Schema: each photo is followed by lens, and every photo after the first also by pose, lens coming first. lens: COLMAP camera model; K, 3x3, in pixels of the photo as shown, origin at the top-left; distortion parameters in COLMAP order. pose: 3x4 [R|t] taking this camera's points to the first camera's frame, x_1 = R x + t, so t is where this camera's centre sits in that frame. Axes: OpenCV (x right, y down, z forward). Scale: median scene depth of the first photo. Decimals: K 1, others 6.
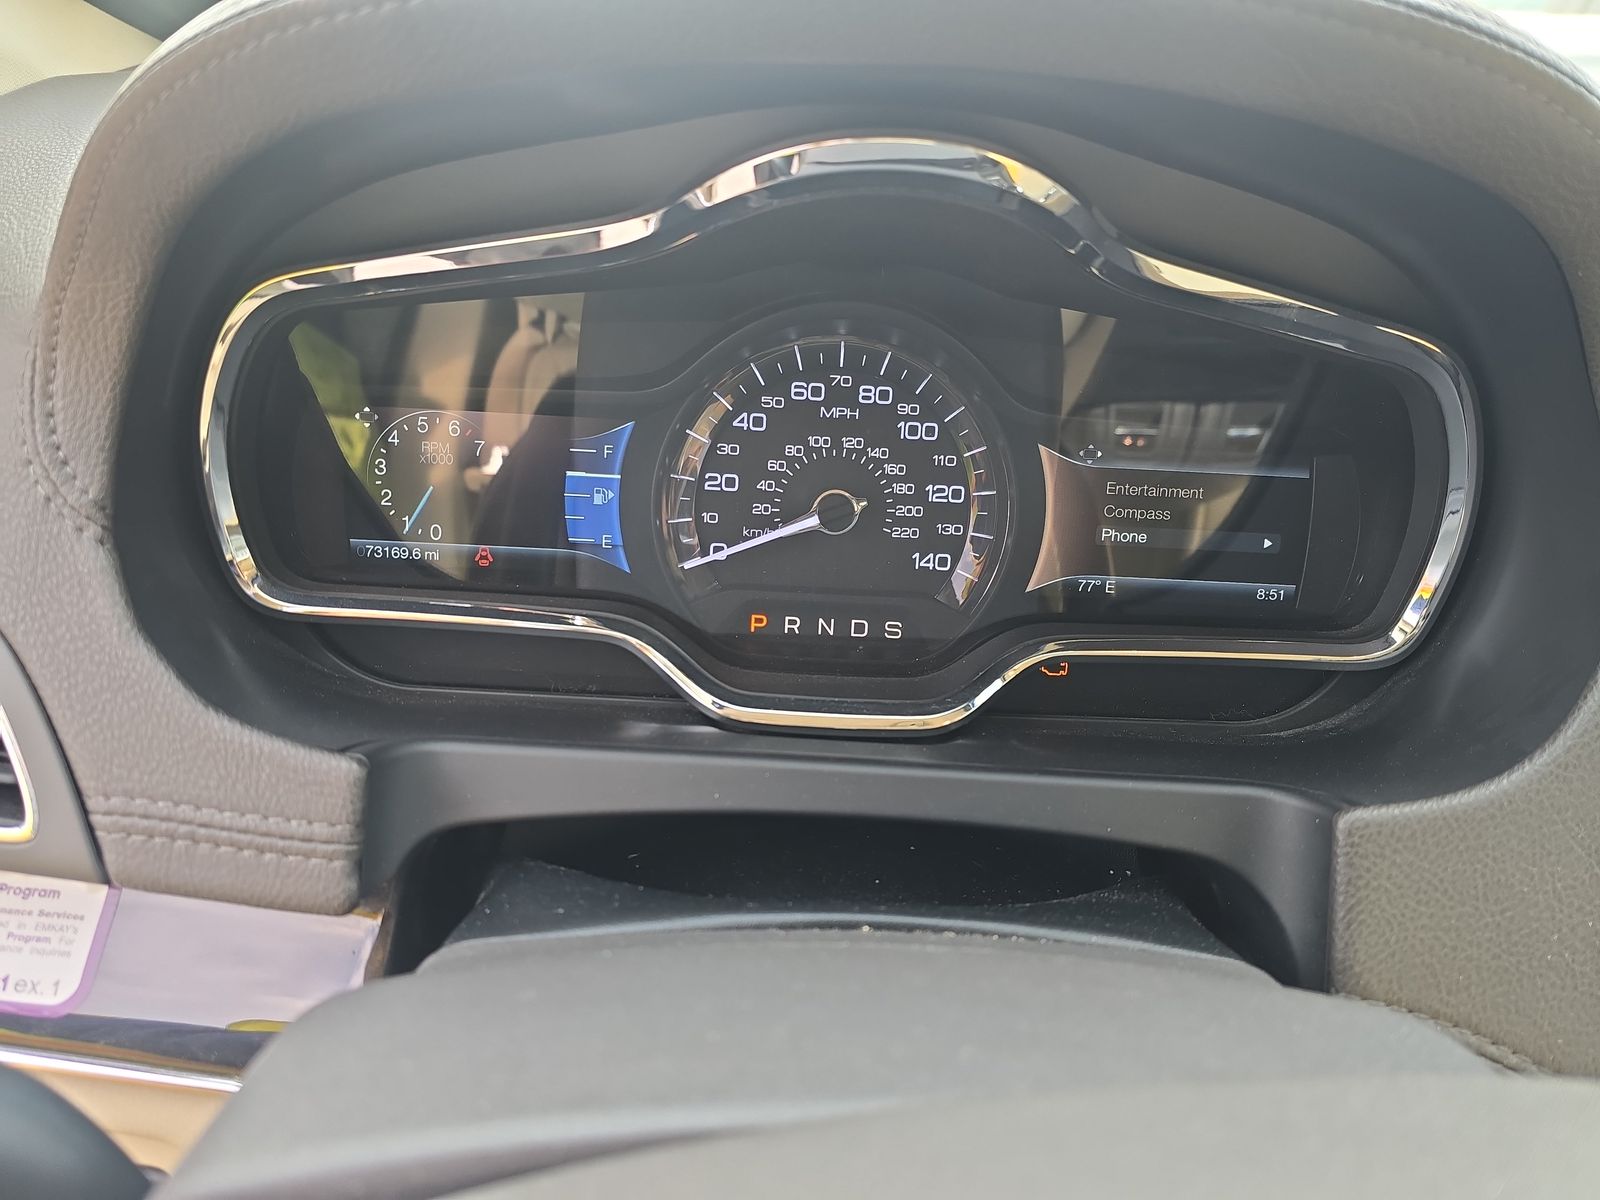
lens RADIAL K [[1058.7, 0, 800.0], [0, 1058.7, 600.0], [0, 0, 1]] dist [0.026385, -0.044878]
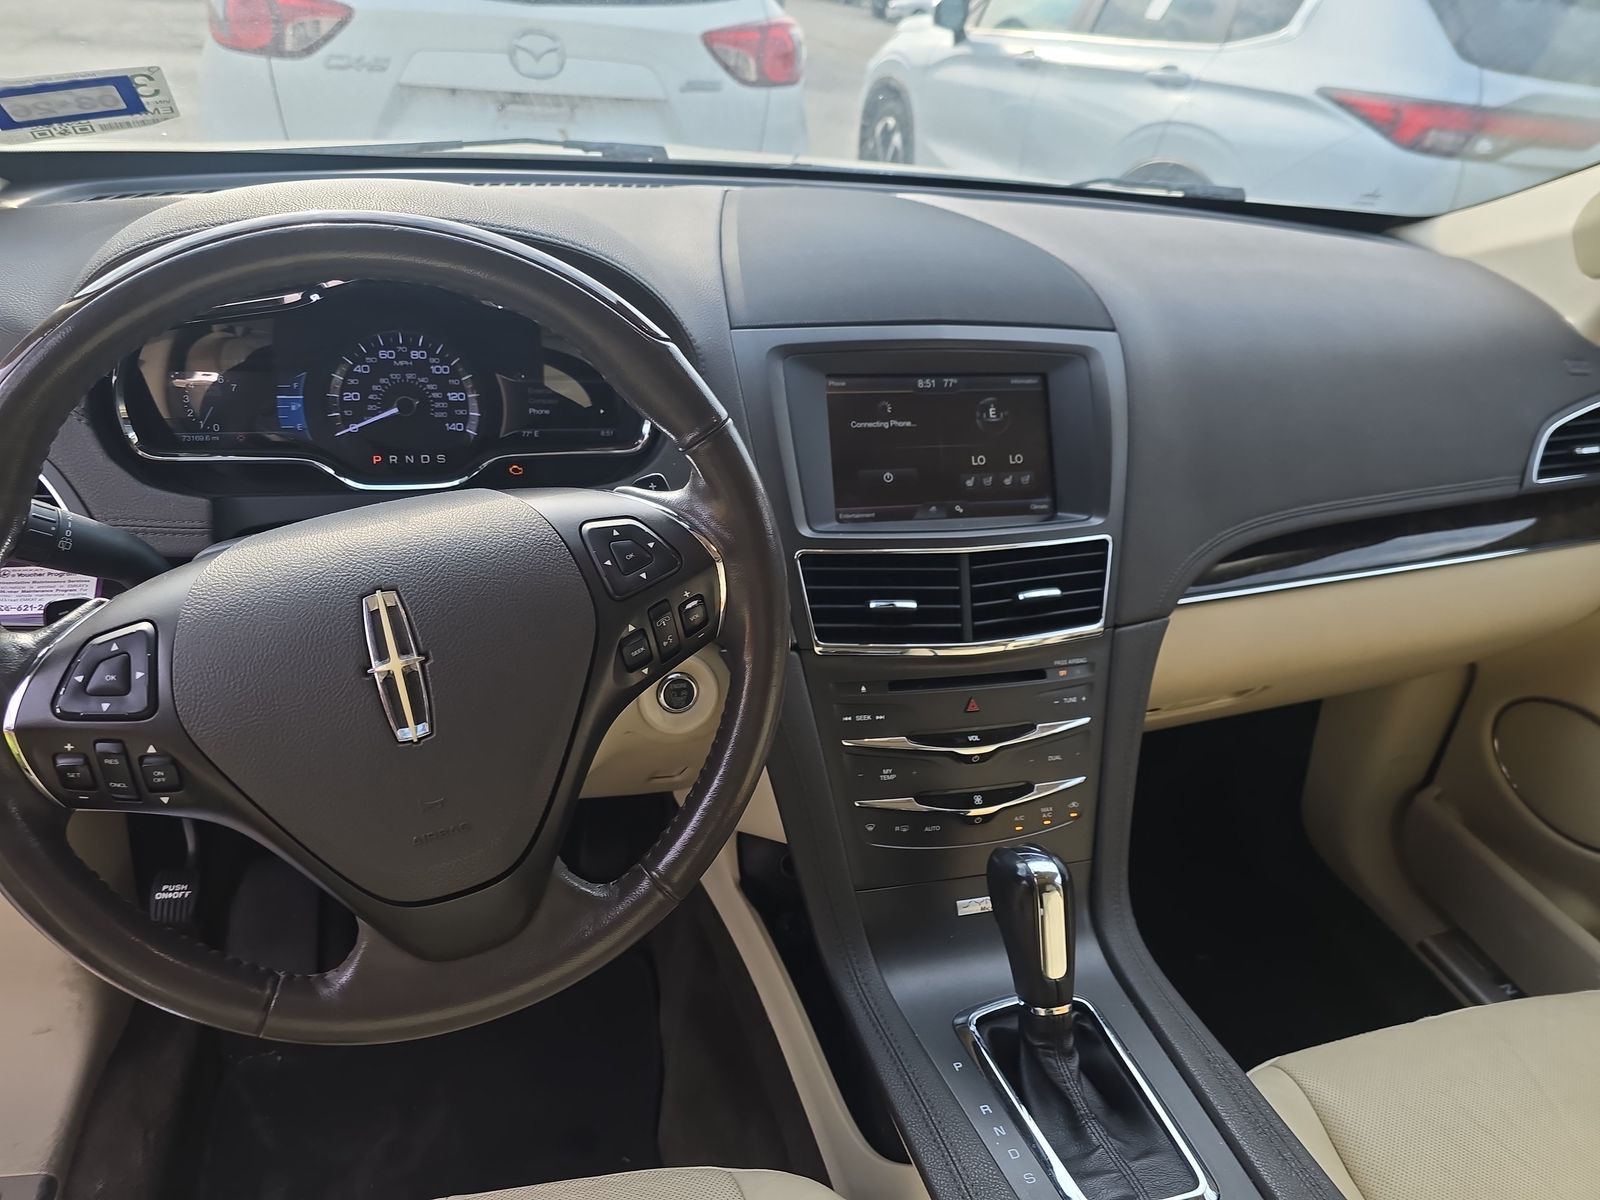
lens RADIAL K [[1058.7, 0, 800.0], [0, 1058.7, 600.0], [0, 0, 1]] dist [0.026385, -0.044878]
pose [[0.965198, -0.101415, 0.241056, 0.260050], [0.093594, 0.994651, 0.043706, 0.312445], [-0.244199, -0.019623, 0.969527, -1.447209]]
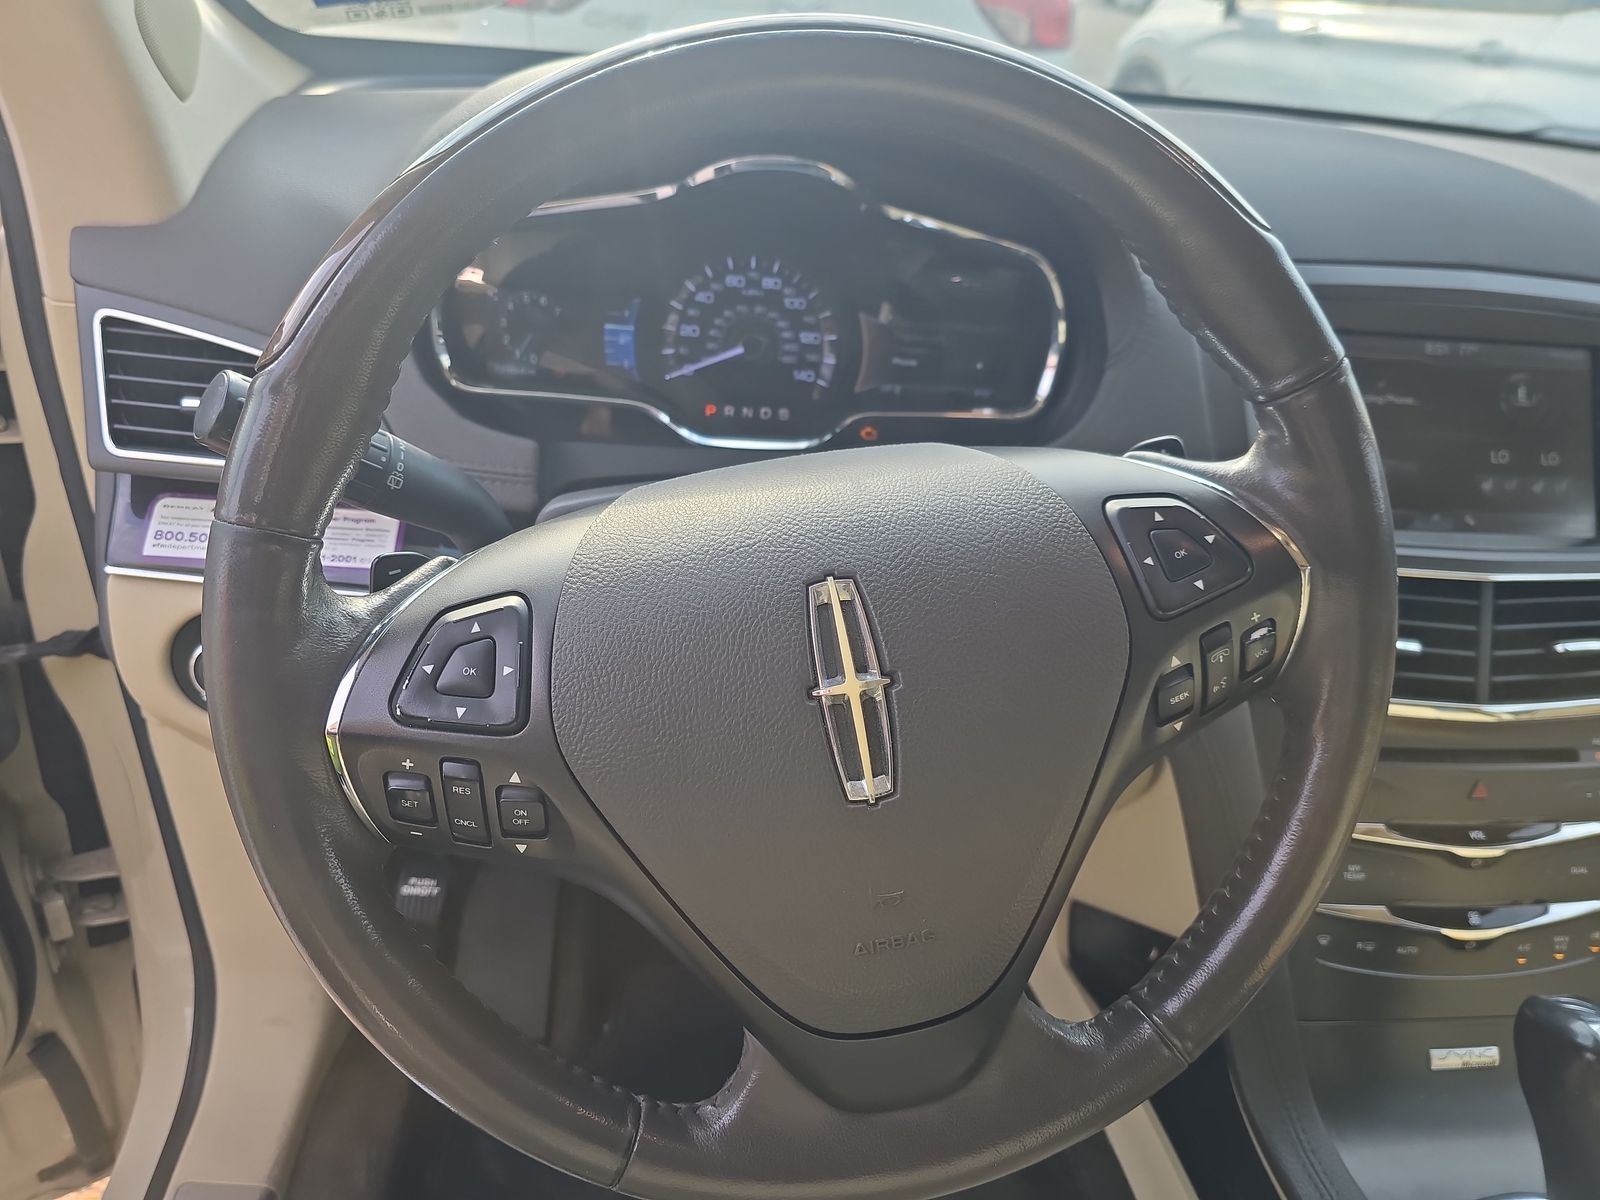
lens RADIAL K [[1076.2, 0, 805.5], [0, 1076.2, 609.9], [0, 0, 1]] dist [0.023447, -0.060554]
pose [[0.995824, -0.020619, 0.088930, -0.050135], [0.016576, 0.998806, 0.045964, 0.294052], [-0.089771, -0.044298, 0.994977, -0.918440]]
